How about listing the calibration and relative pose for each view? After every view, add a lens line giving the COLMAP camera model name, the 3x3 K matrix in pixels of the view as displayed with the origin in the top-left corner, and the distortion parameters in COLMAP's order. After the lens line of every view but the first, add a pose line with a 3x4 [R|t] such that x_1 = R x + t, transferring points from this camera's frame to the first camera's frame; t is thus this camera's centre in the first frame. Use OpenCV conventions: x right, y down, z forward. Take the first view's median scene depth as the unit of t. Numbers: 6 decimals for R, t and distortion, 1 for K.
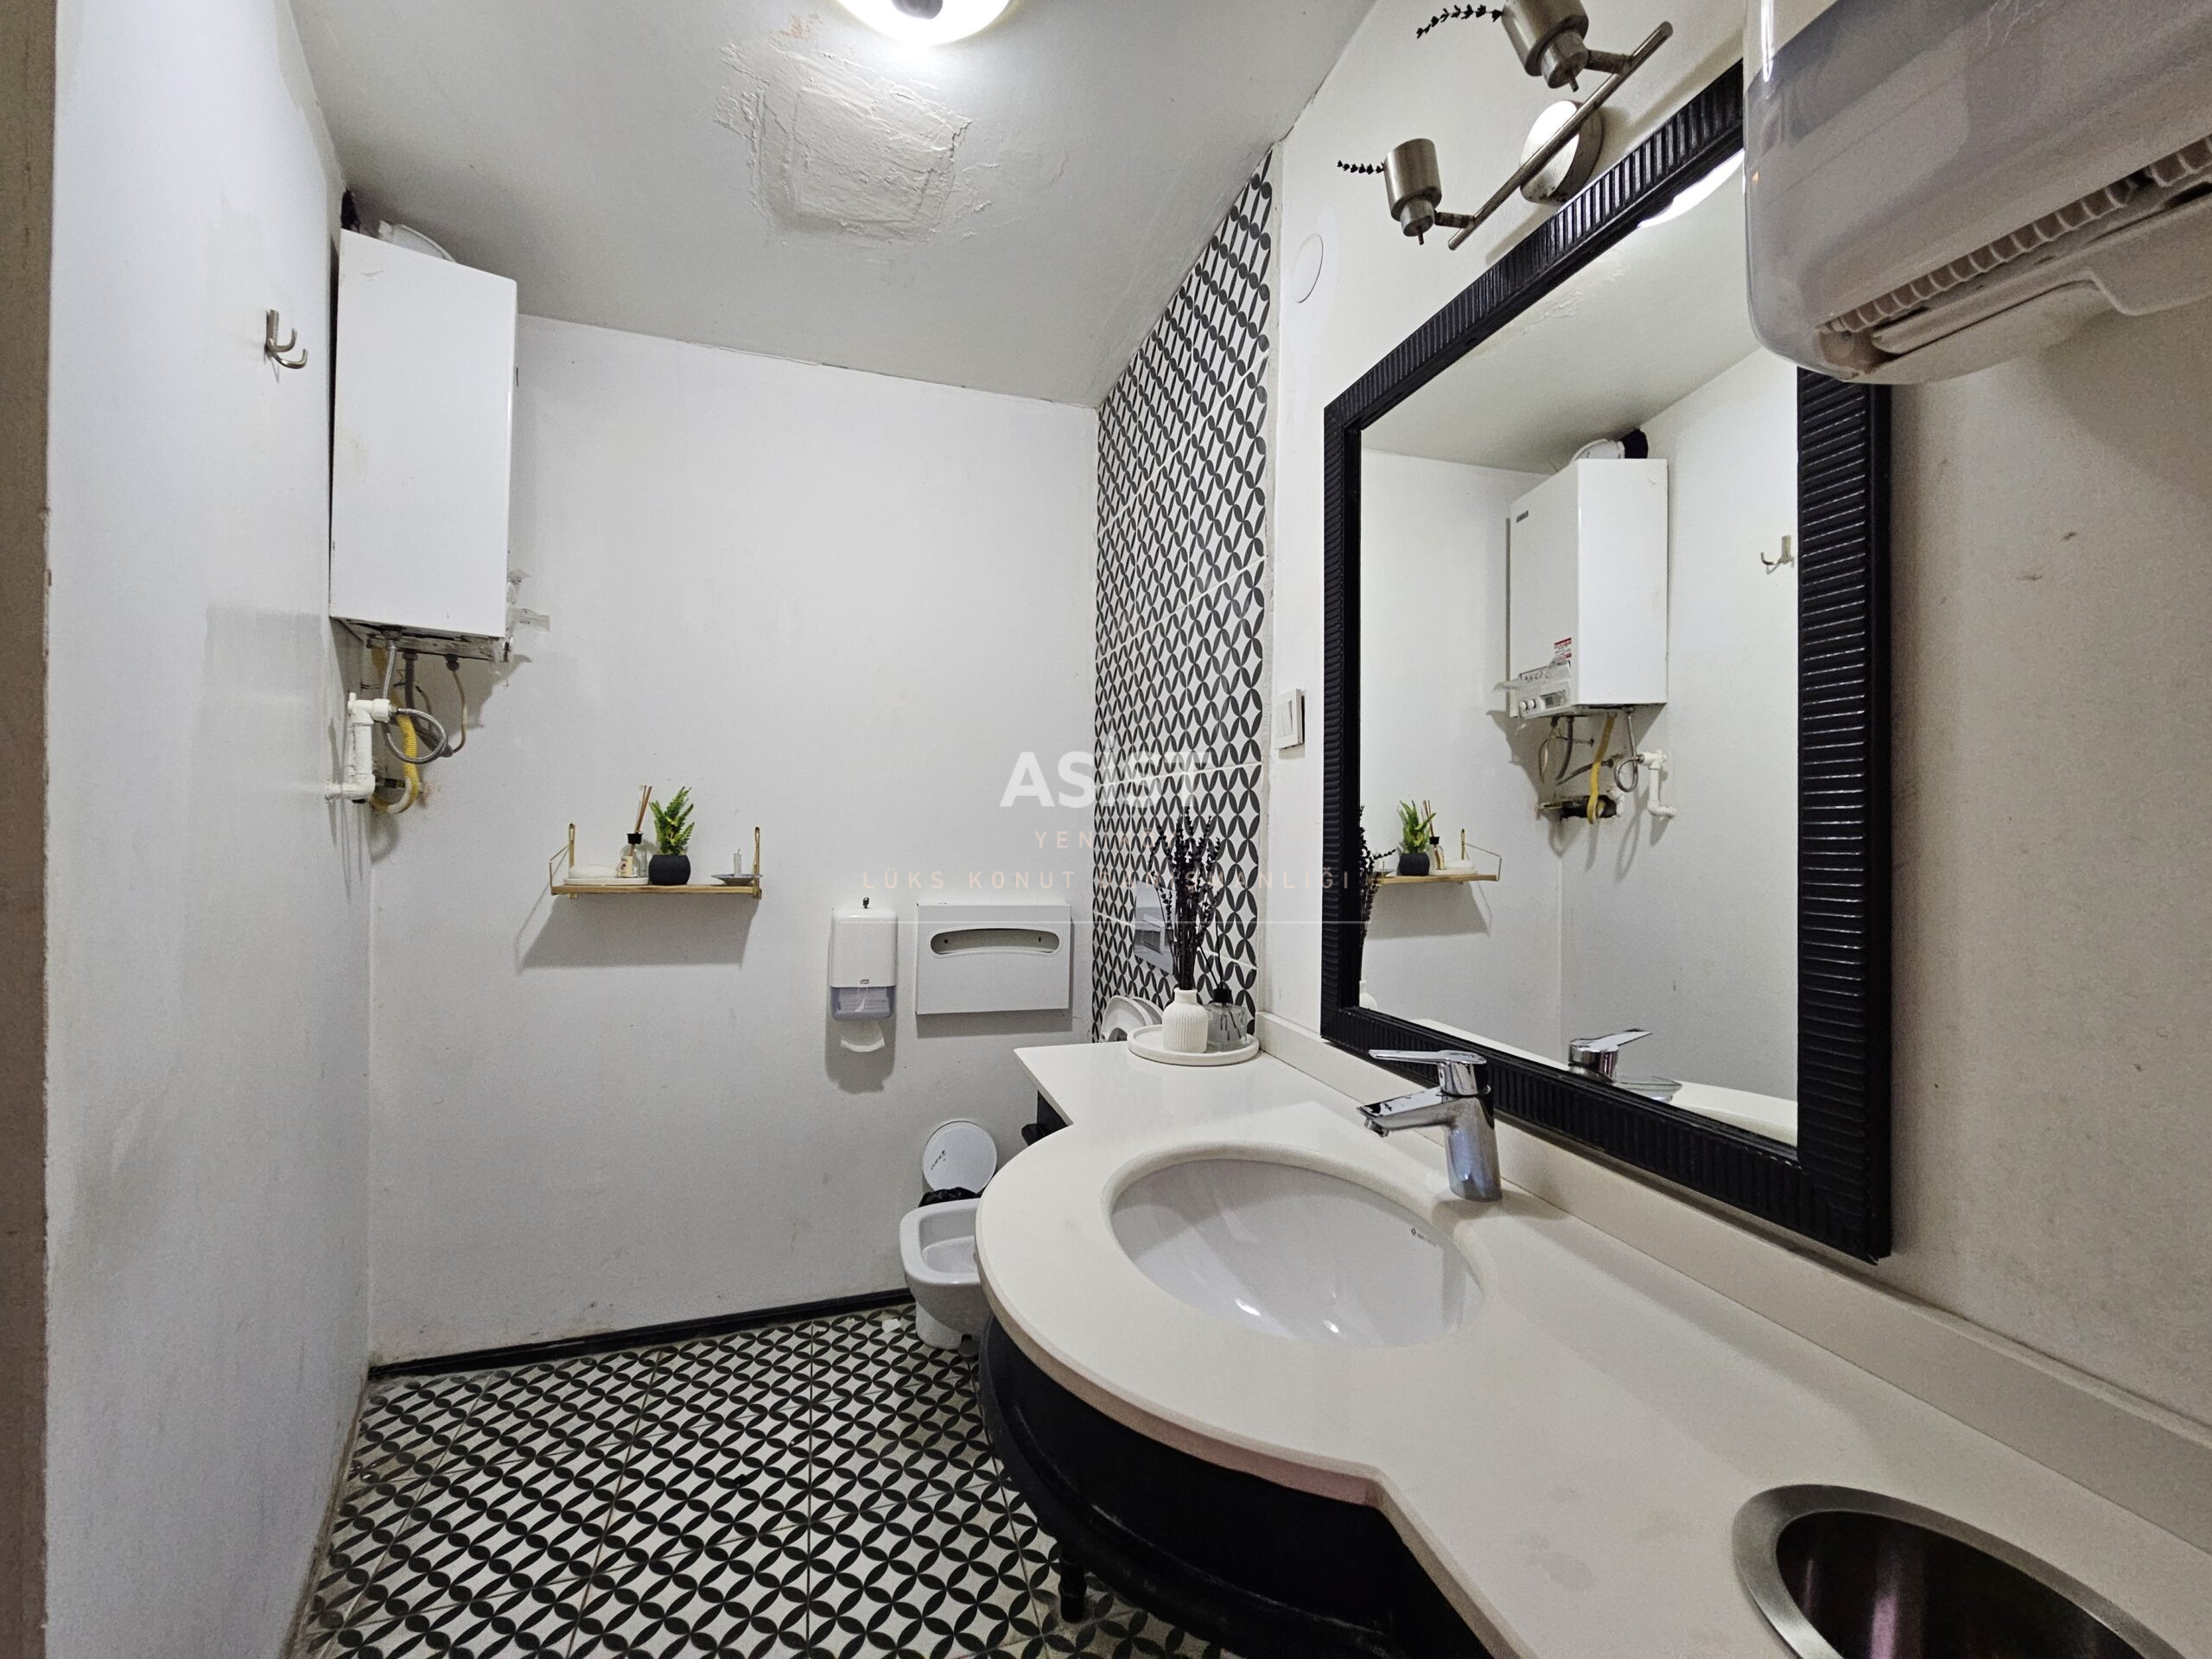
lens RADIAL K [[905.2, 0, 1117.6], [0, 905.2, 828.9], [0, 0, 1]] dist [0.000043, -0.000254]
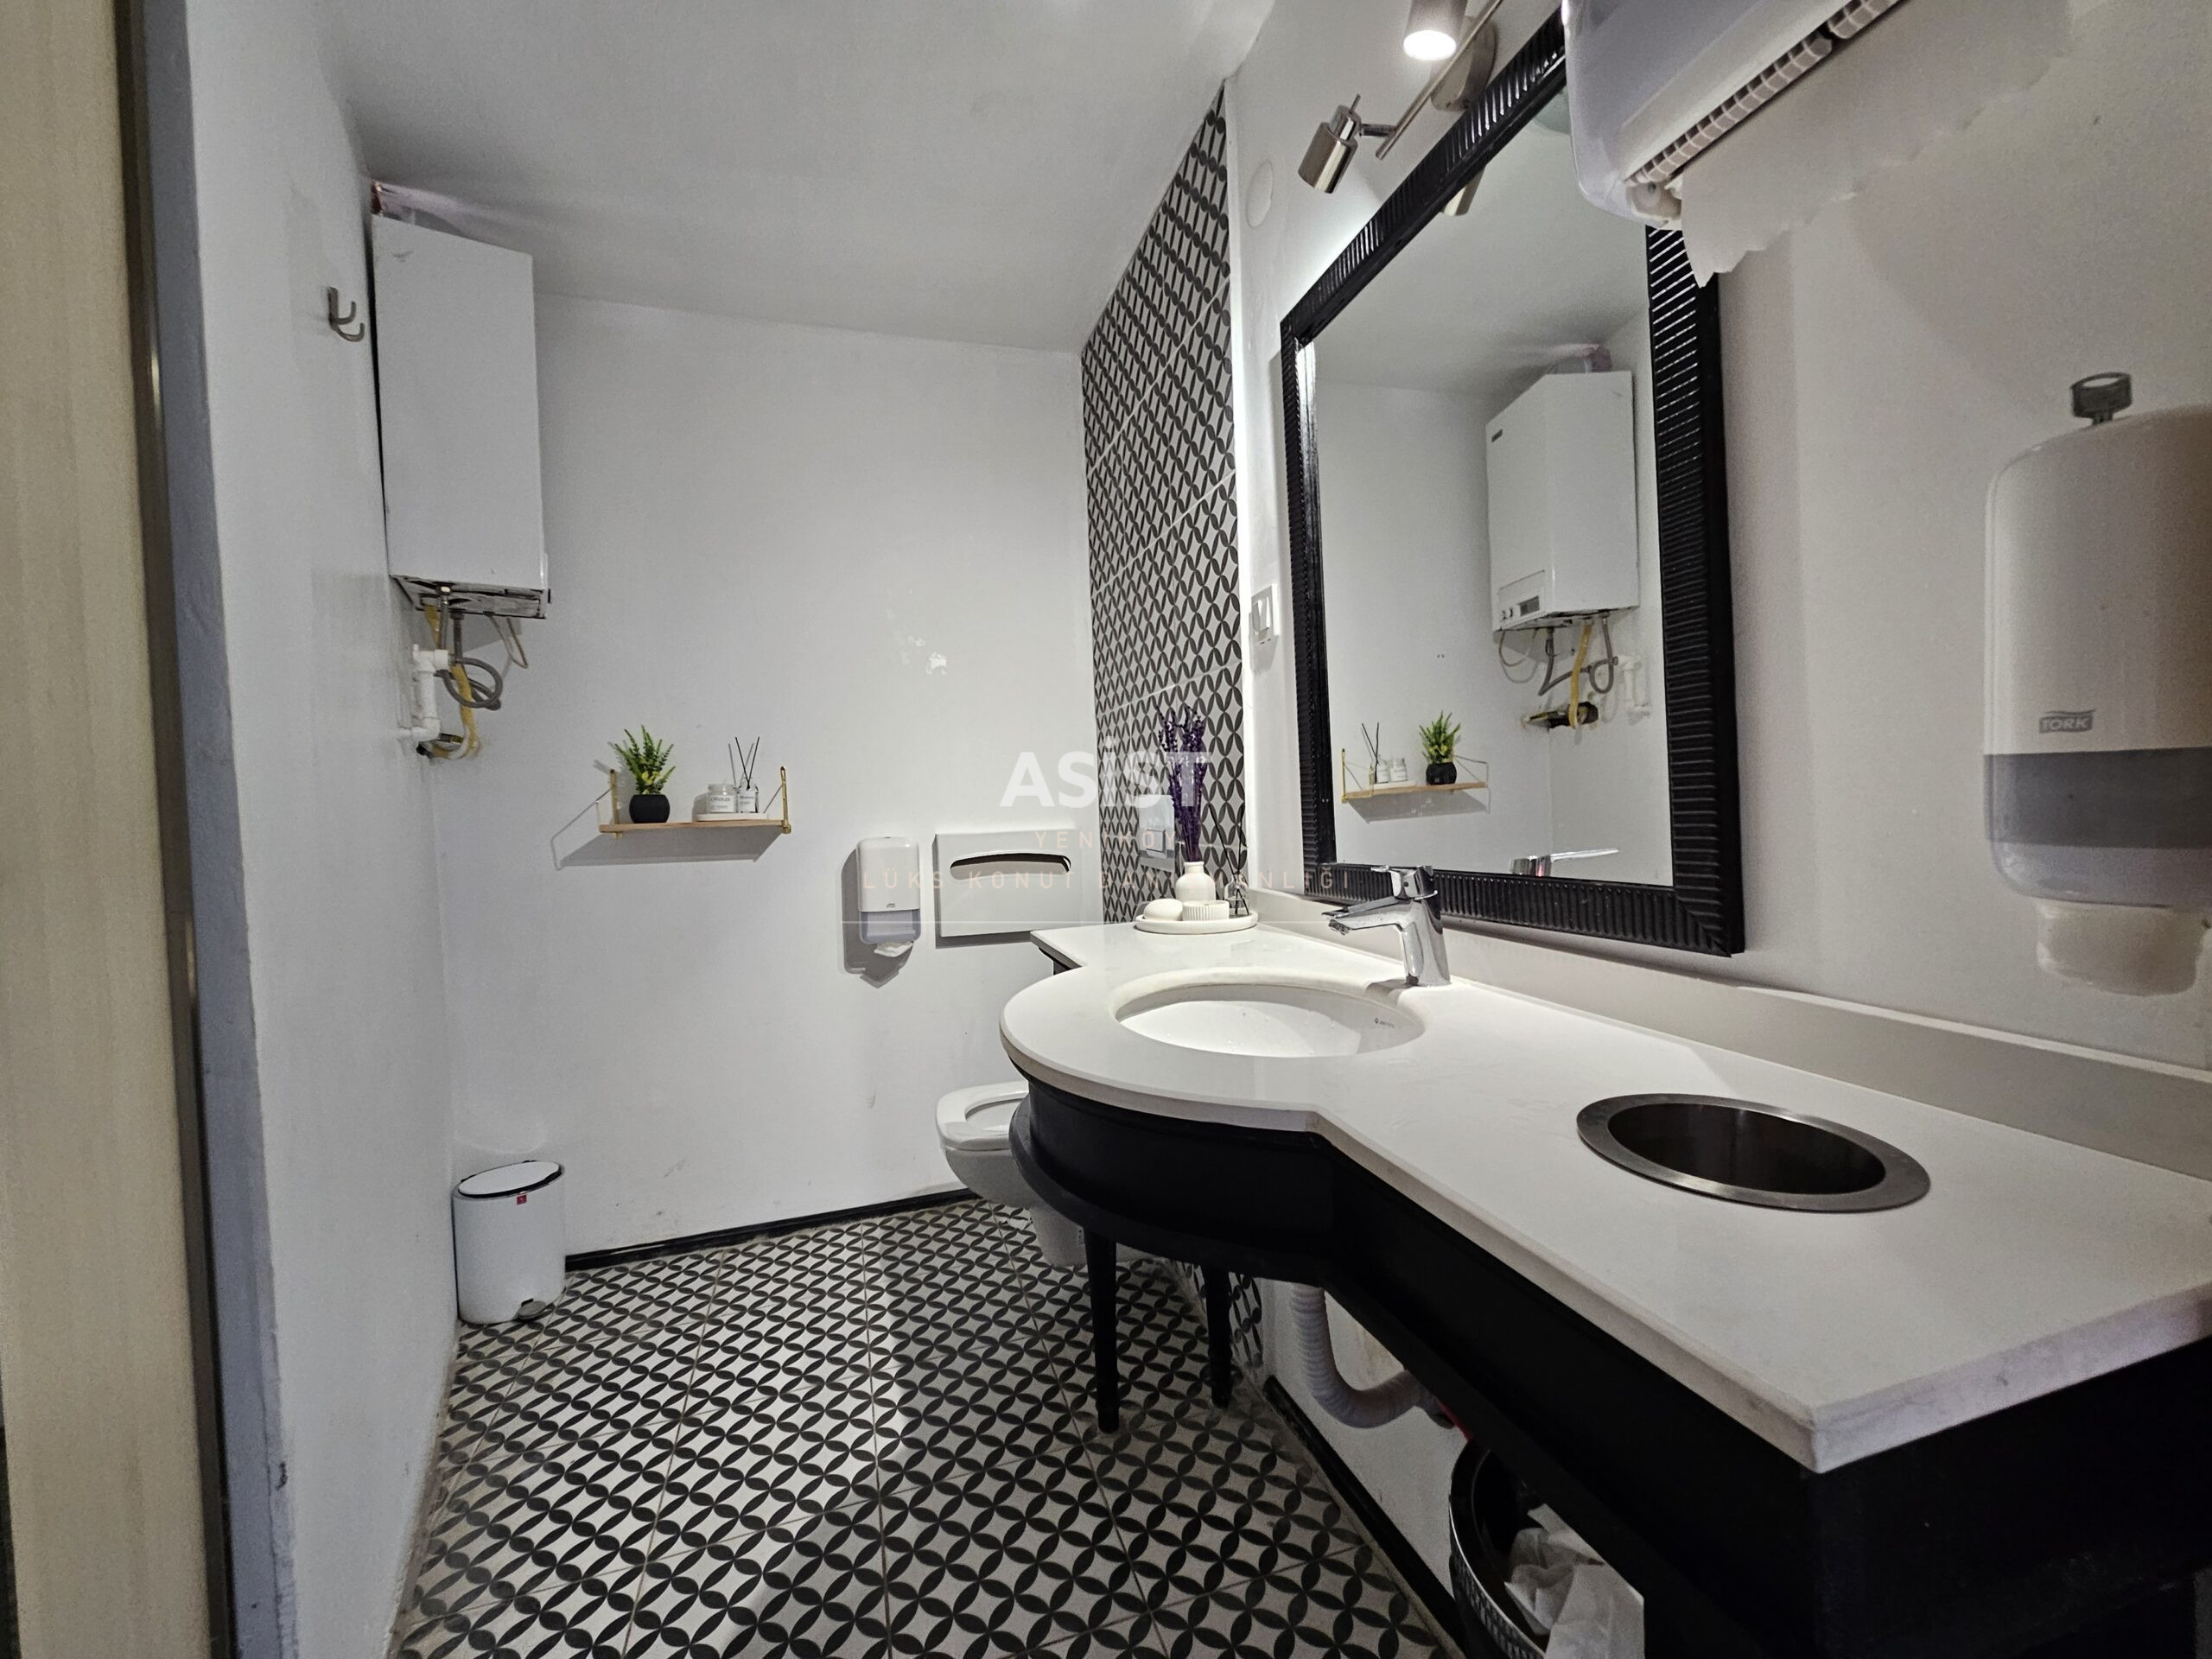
lens RADIAL K [[905.2, 0, 1117.6], [0, 905.2, 828.9], [0, 0, 1]] dist [0.000043, -0.000254]
pose [[0.998538, -0.051293, -0.017071, 0.014463], [0.051728, 0.998320, 0.026100, 0.079298], [0.015703, -0.026945, 0.999514, -0.082337]]
